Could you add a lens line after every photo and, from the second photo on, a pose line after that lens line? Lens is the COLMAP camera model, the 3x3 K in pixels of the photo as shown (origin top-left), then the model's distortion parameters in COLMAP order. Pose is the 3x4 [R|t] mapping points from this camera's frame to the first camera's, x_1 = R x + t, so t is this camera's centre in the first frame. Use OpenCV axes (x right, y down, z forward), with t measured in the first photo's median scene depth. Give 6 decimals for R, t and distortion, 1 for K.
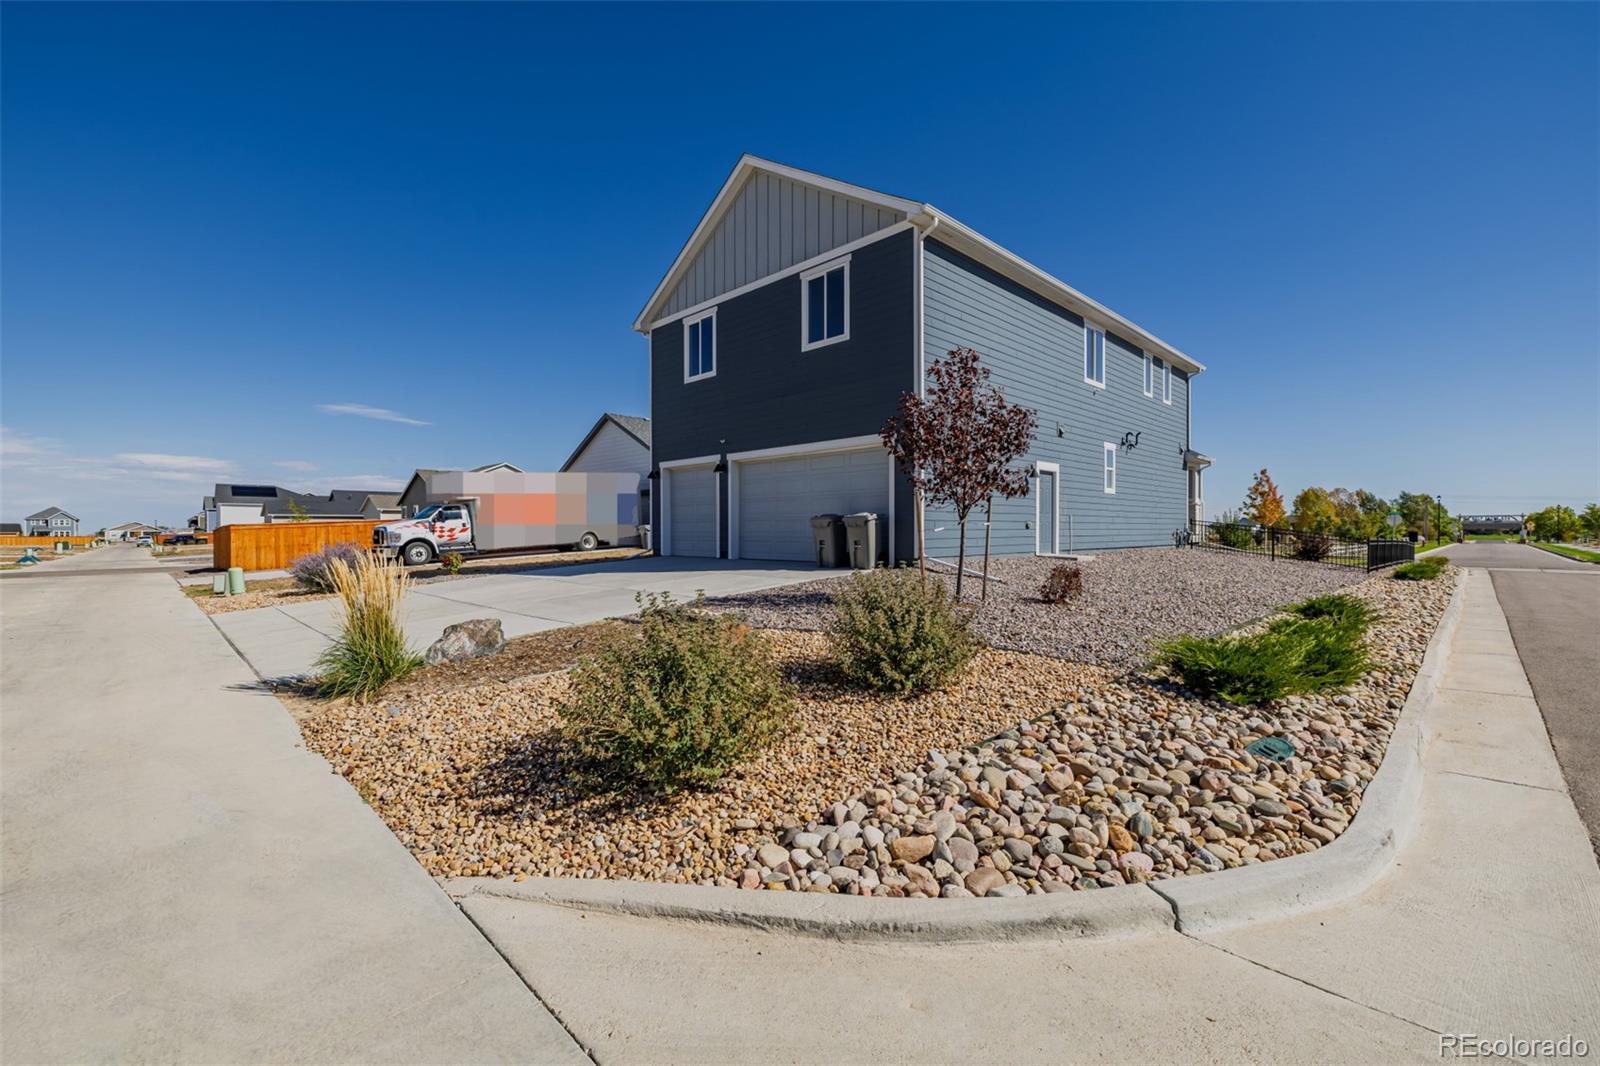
lens RADIAL K [[668.4, 0, 801.0], [0, 668.4, 531.1], [0, 0, 1]] dist [-0.004449, -0.000337]
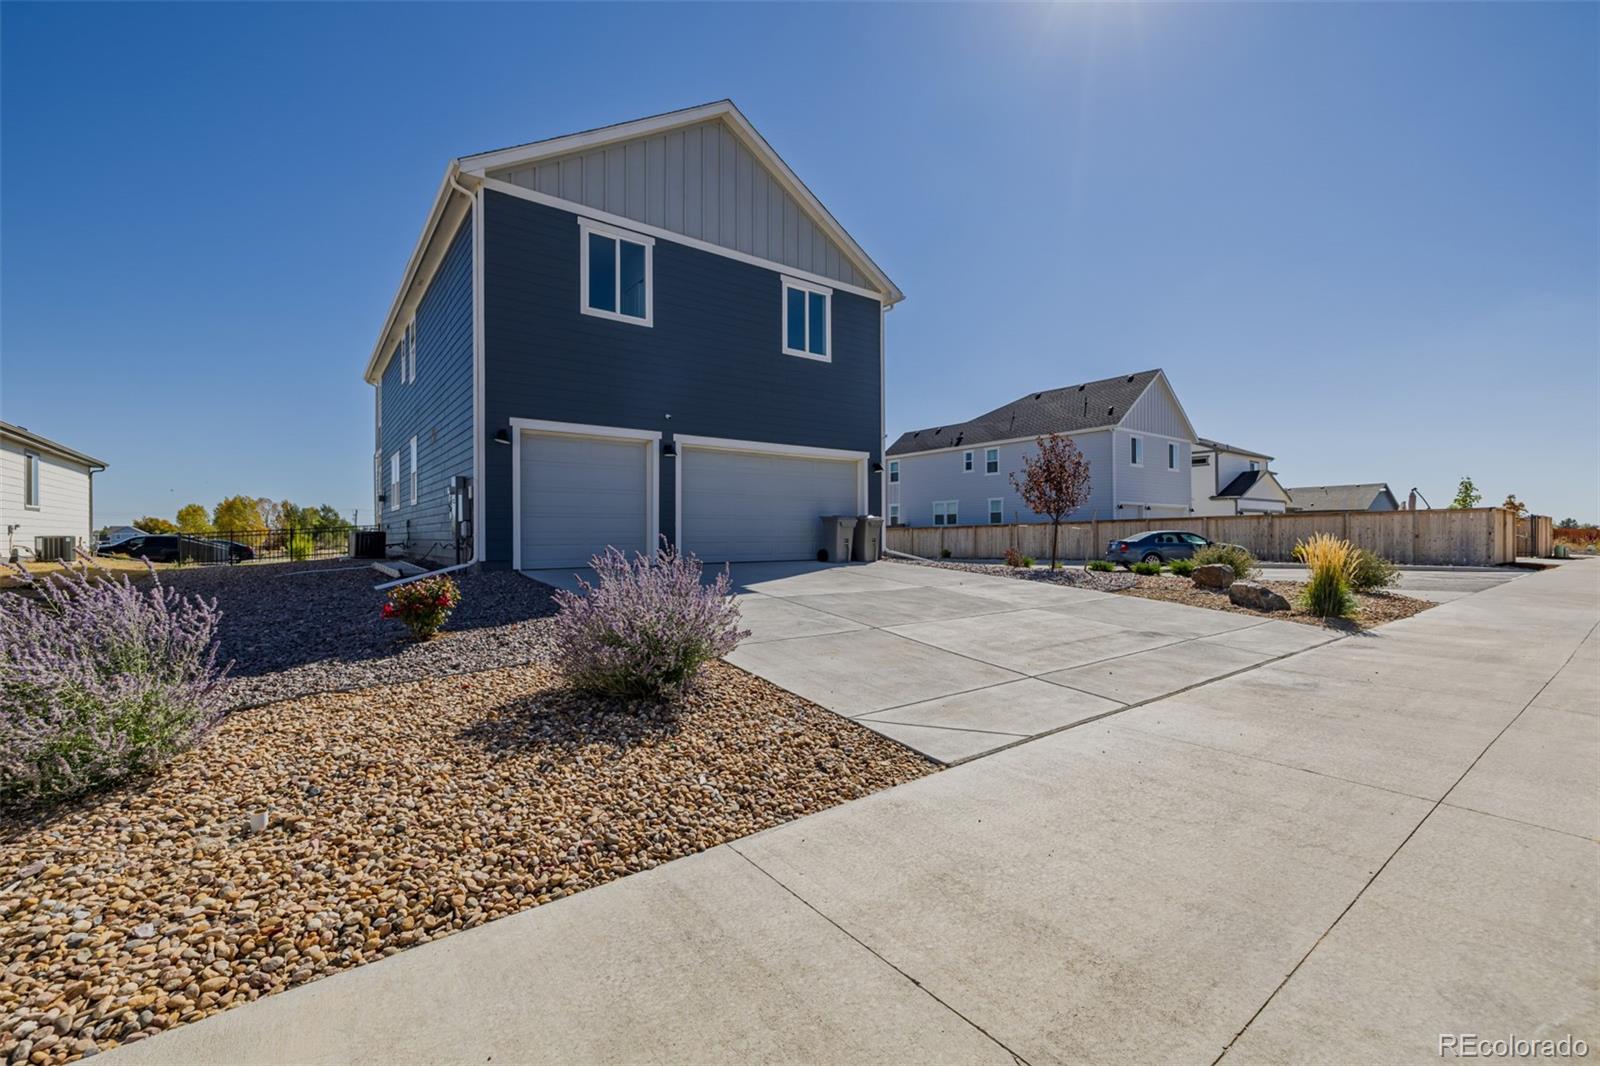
lens RADIAL K [[668.4, 0, 805.2], [0, 668.4, 535.6], [0, 0, 1]] dist [-0.004449, -0.000337]
pose [[0.132159, 0.003018, 0.991224, -0.871865], [0.006179, 0.999973, -0.003869, 0.010022], [-0.991209, 0.006637, 0.132137, 0.732160]]
